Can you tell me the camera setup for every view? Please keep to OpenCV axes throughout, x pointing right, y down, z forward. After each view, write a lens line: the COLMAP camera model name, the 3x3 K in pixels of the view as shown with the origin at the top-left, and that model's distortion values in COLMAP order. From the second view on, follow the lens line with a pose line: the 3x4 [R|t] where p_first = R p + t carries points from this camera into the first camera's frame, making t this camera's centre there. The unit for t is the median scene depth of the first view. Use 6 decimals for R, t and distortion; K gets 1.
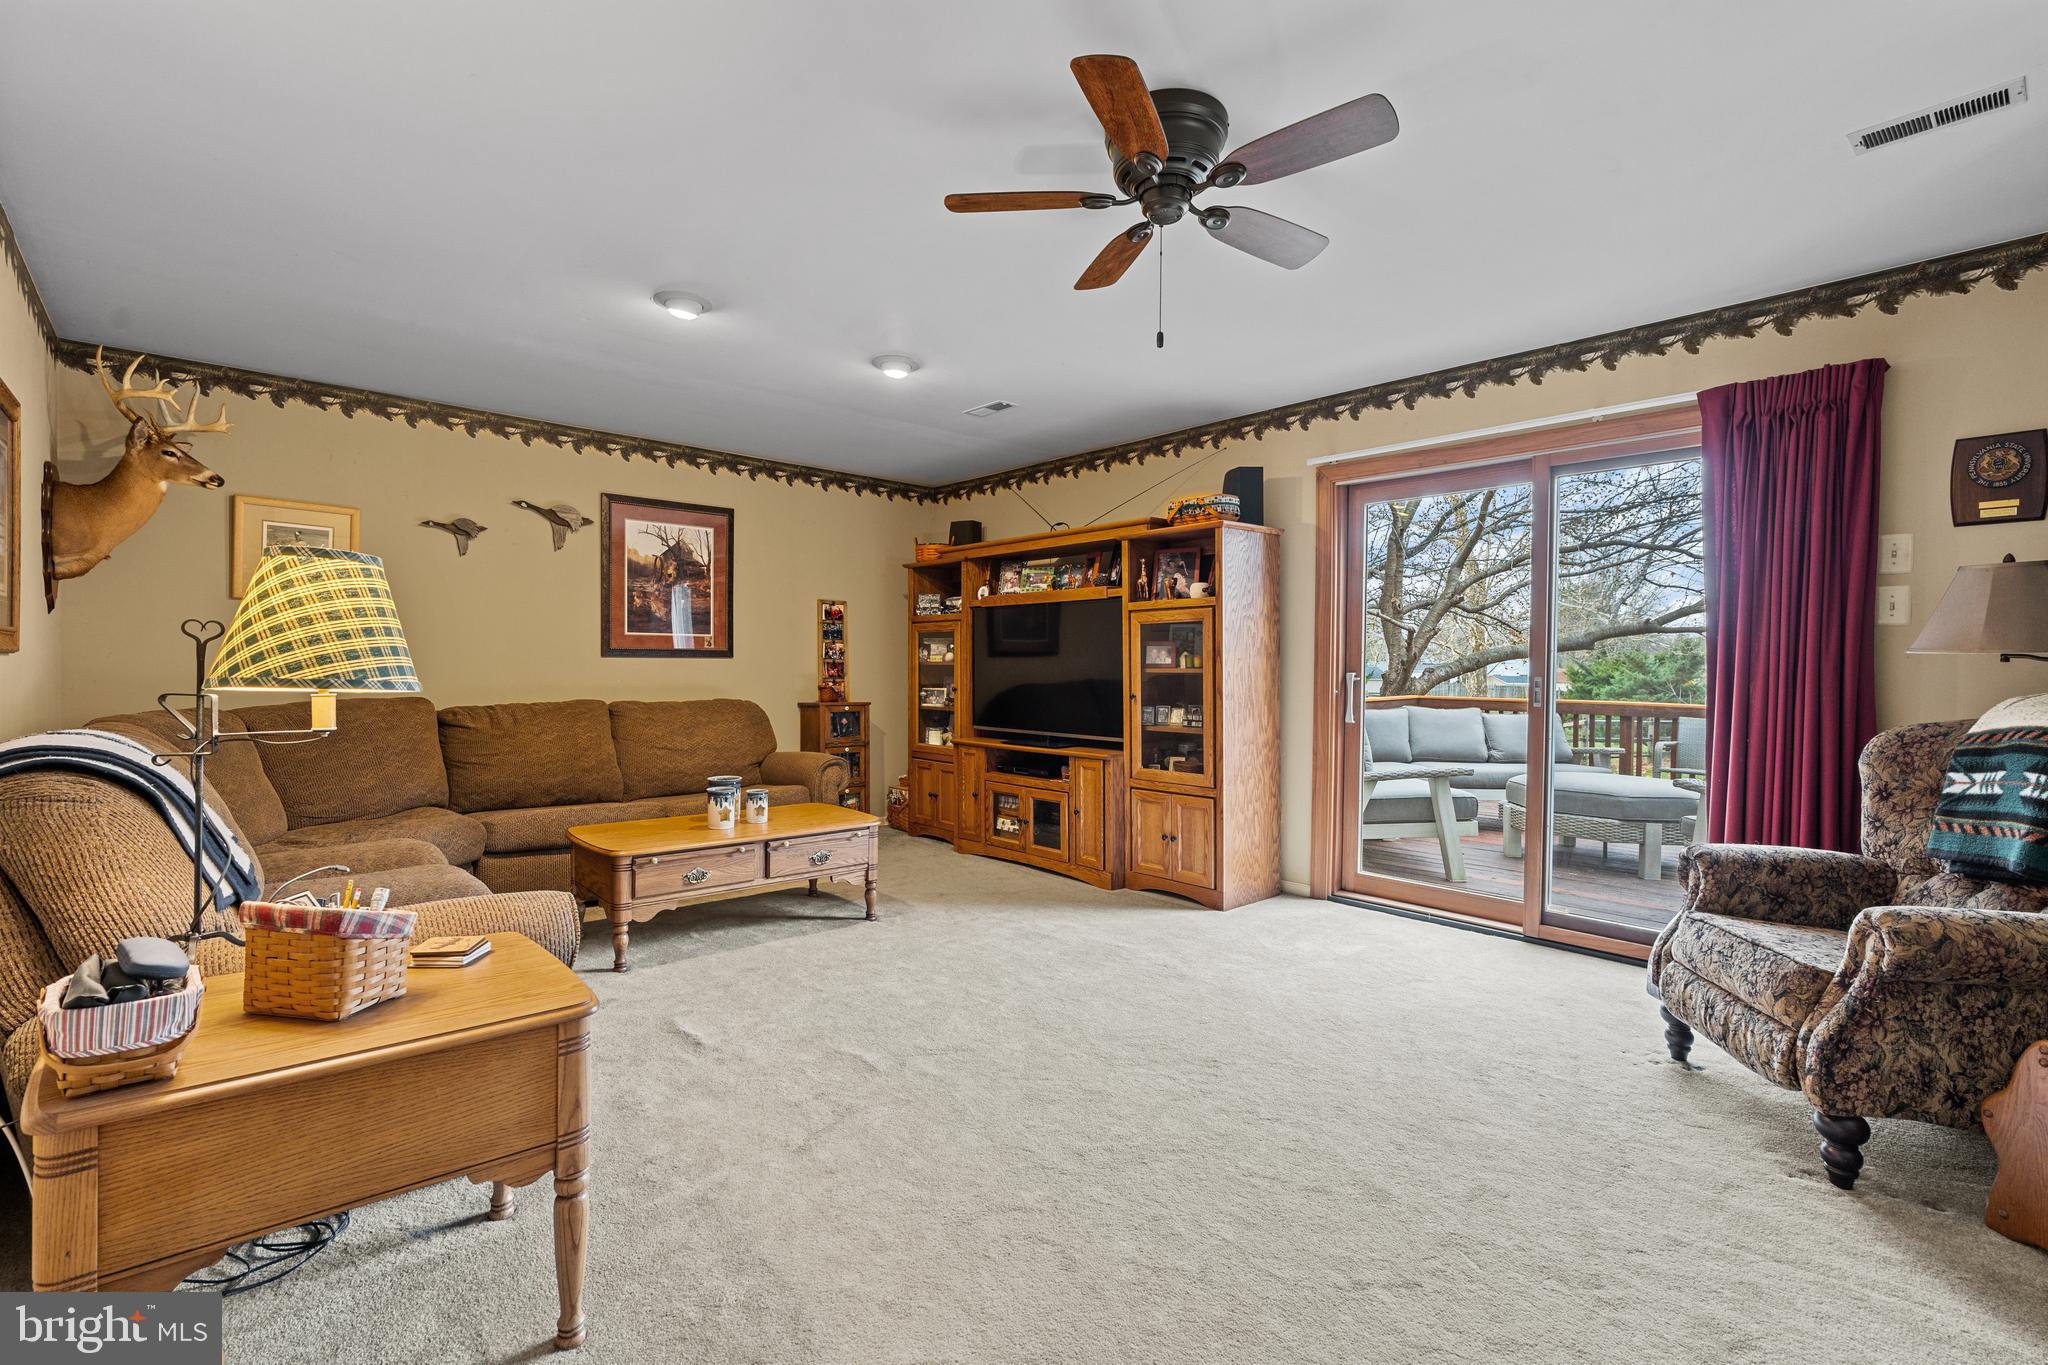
lens RADIAL K [[920.8, 0, 1023.5], [0, 920.8, 676.7], [0, 0, 1]] dist [-0.001446, 0.001590]
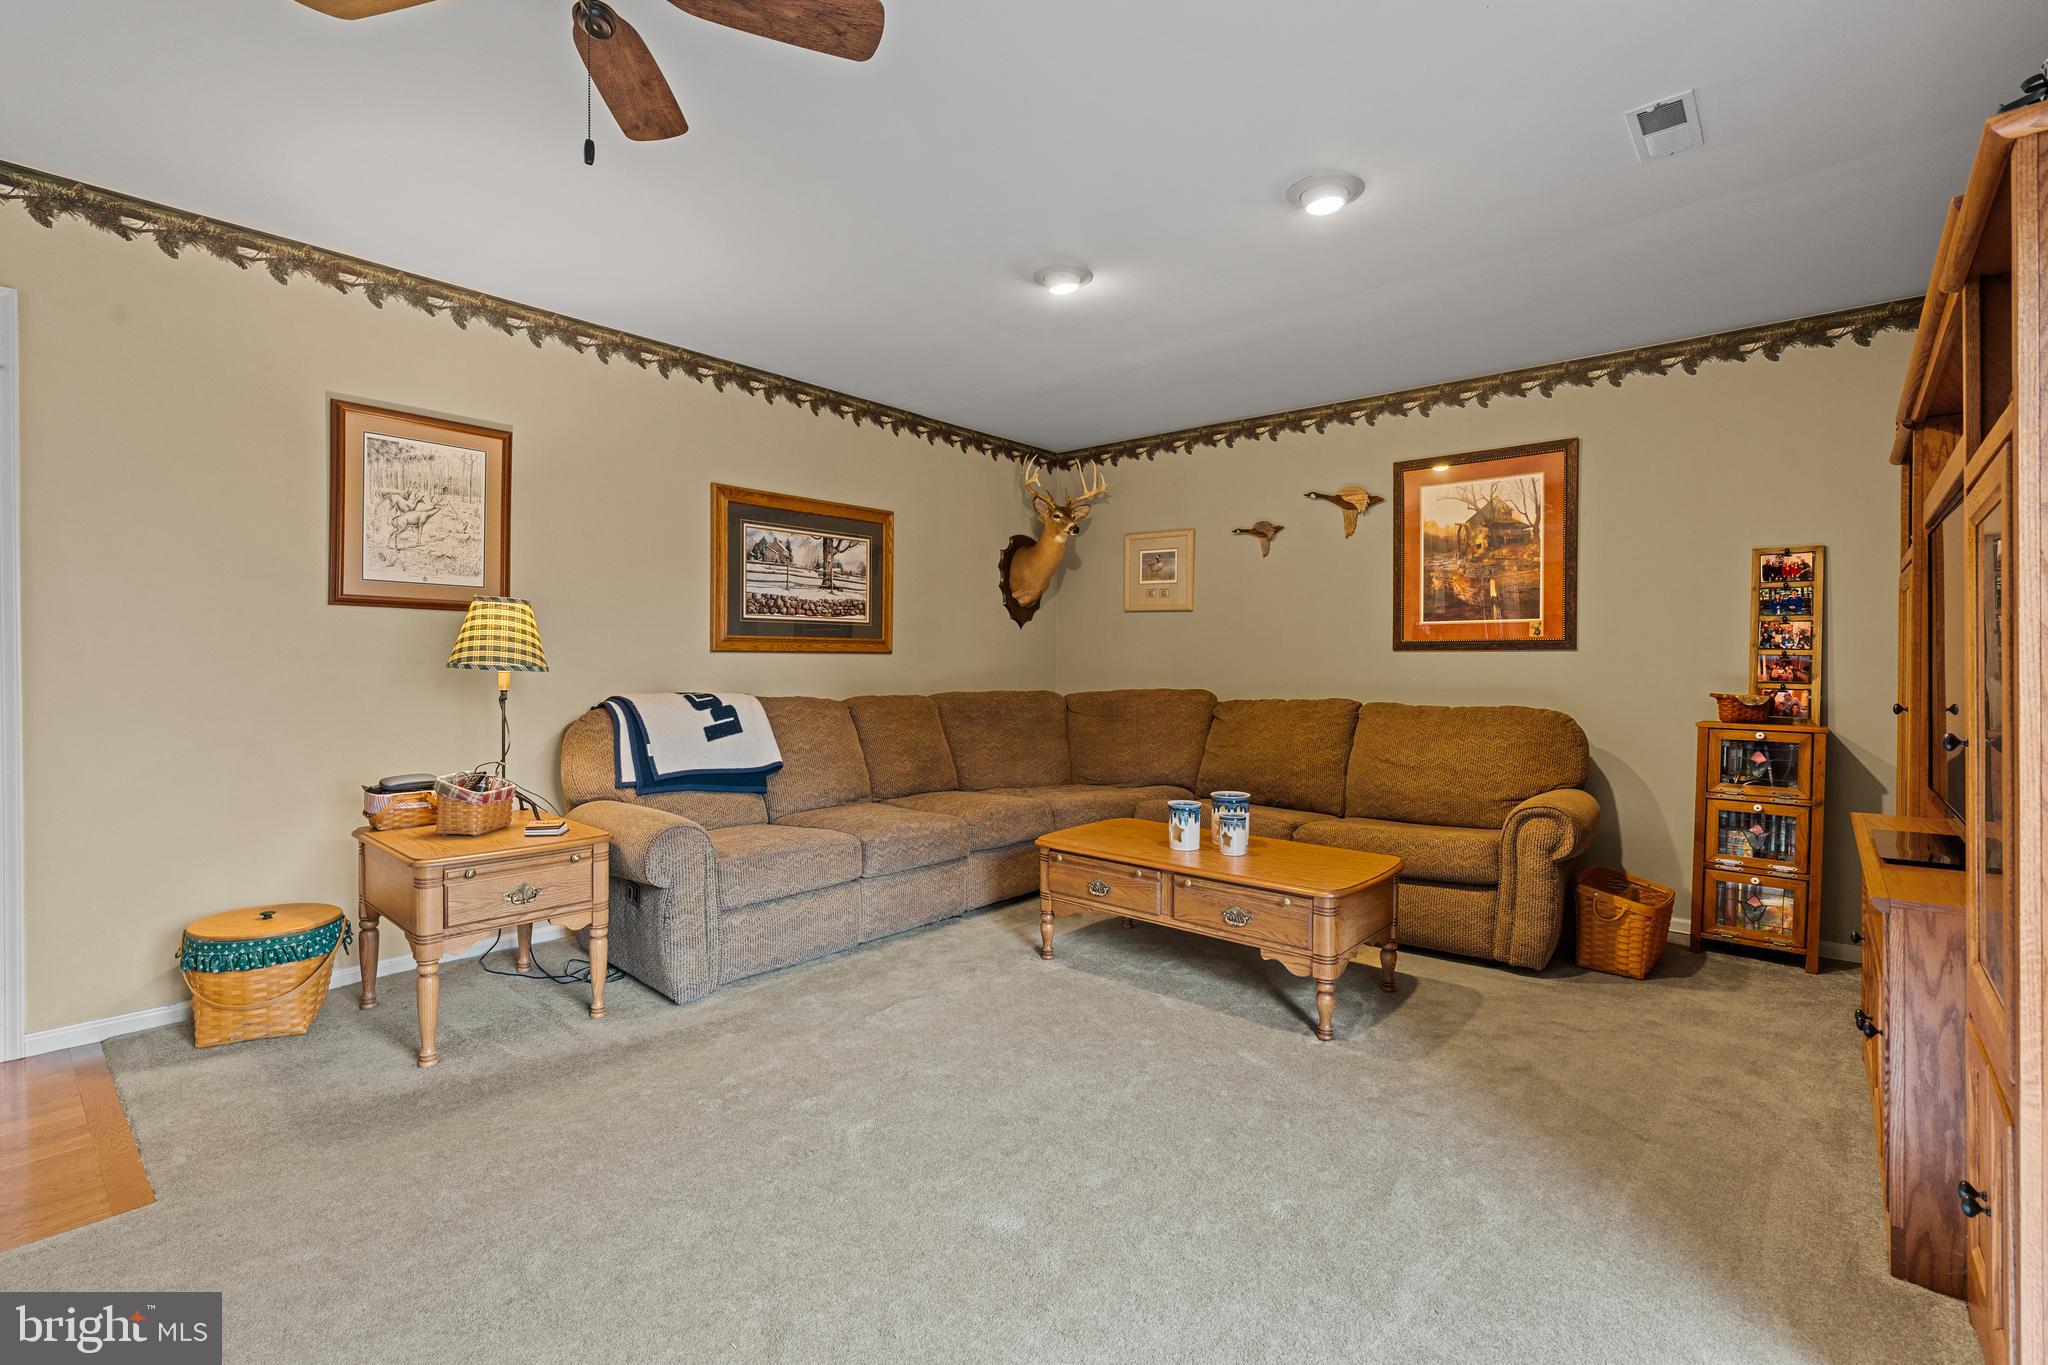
lens RADIAL K [[920.8, 0, 1025.3], [0, 920.8, 677.6], [0, 0, 1]] dist [-0.001446, 0.001590]
pose [[0.124138, 0.011103, -0.992203, 0.378920], [-0.014185, 0.999855, 0.009414, 0.000050], [0.992164, 0.012906, 0.124278, 0.566867]]
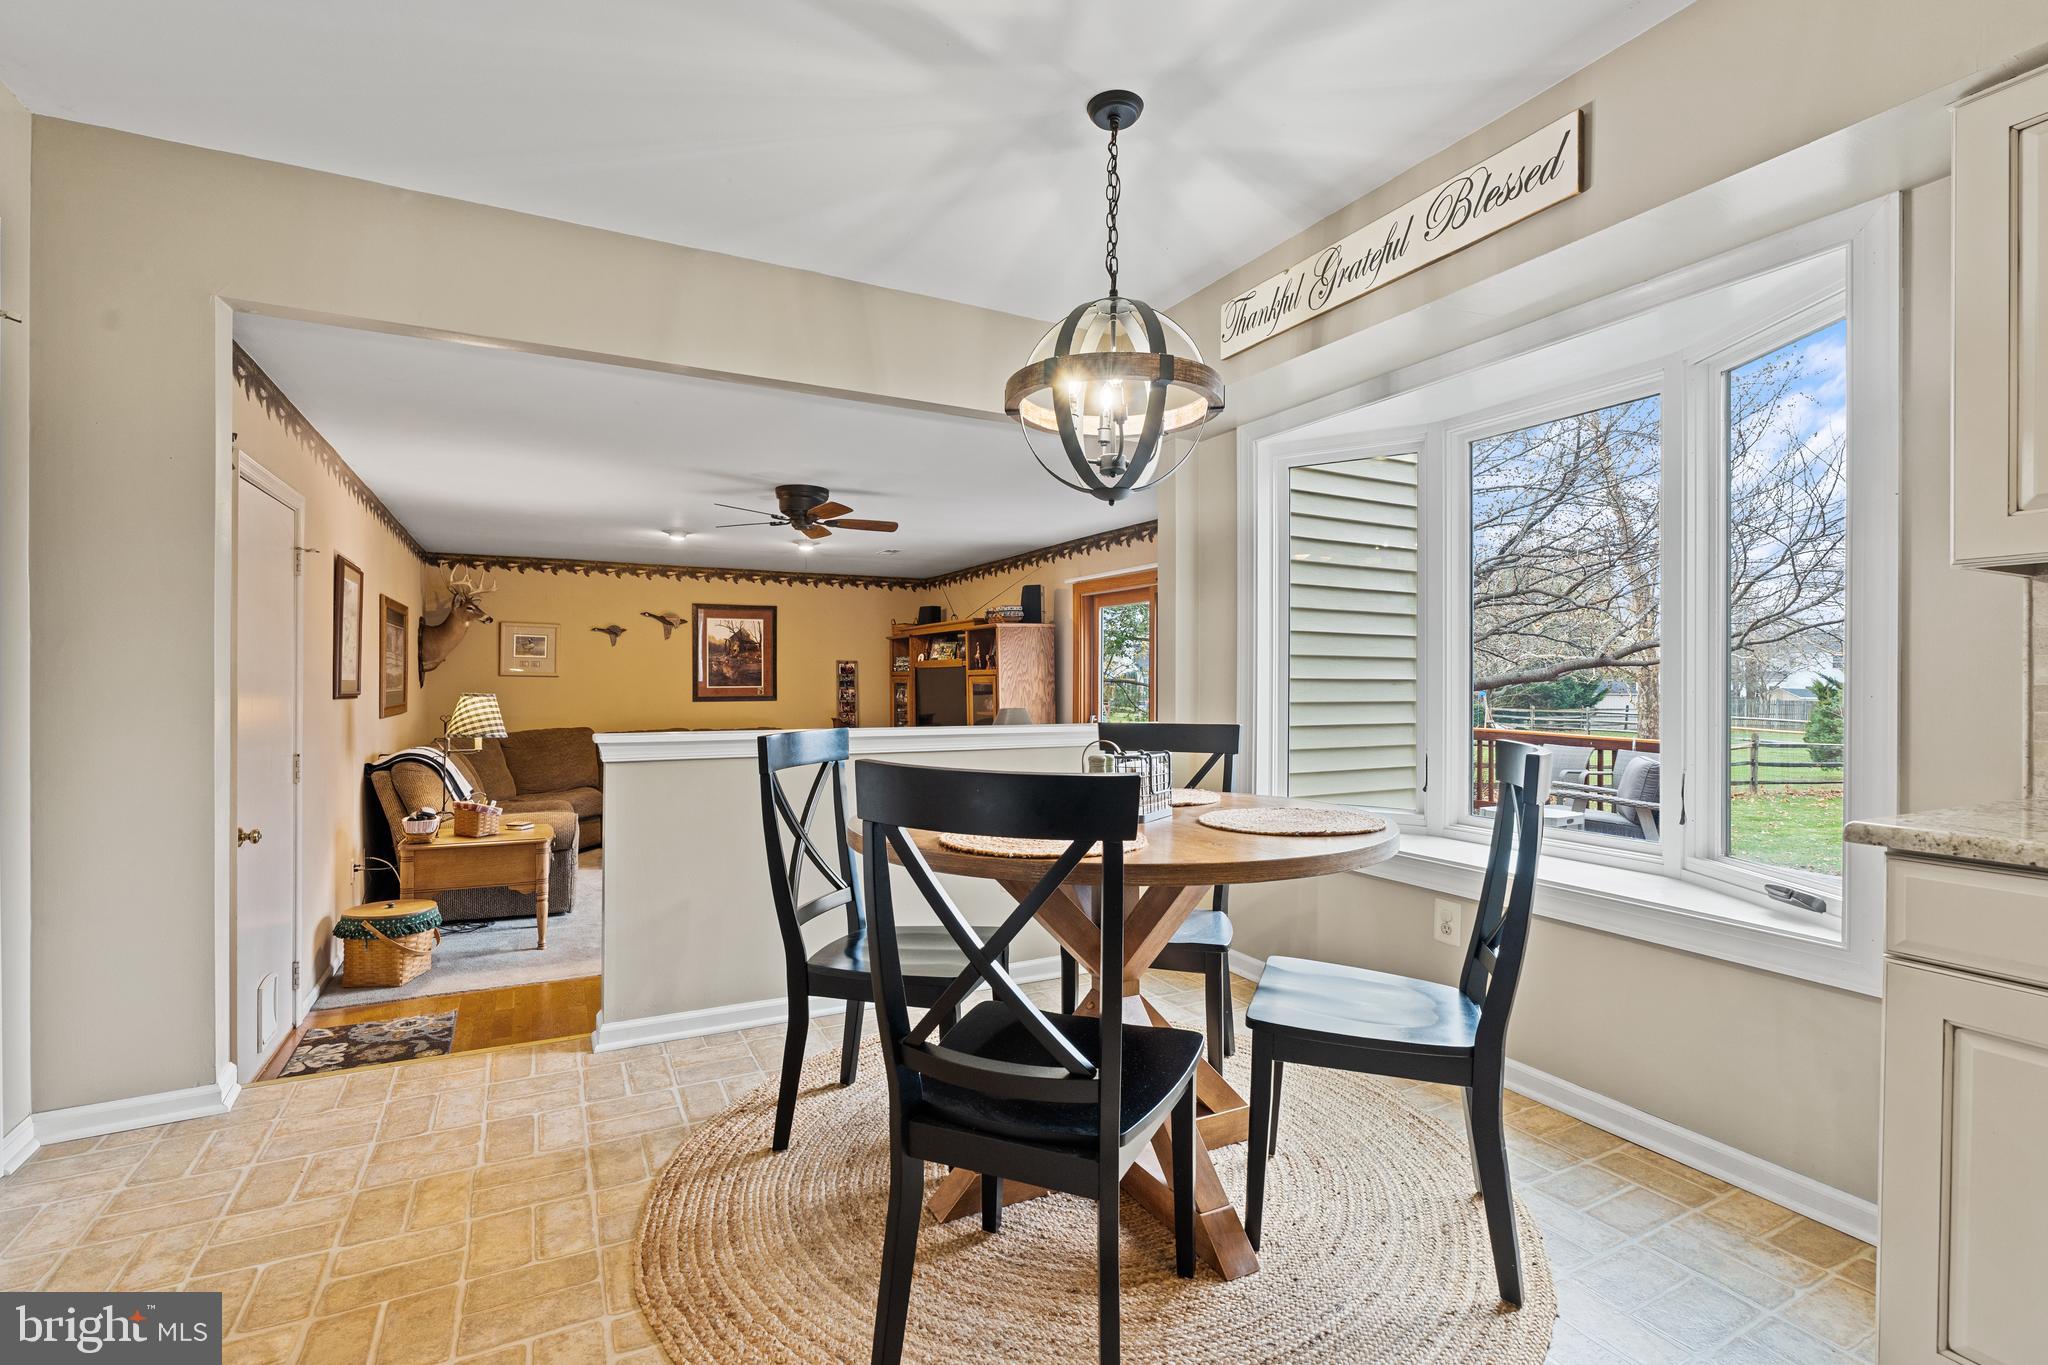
lens RADIAL K [[920.8, 0, 1015.6], [0, 920.8, 676.4], [0, 0, 1]] dist [-0.001446, 0.001590]
pose [[0.966780, -0.007647, -0.255495, 0.550814], [0.003794, 0.999872, -0.015568, -0.040964], [0.255581, 0.014081, 0.966685, -0.476624]]
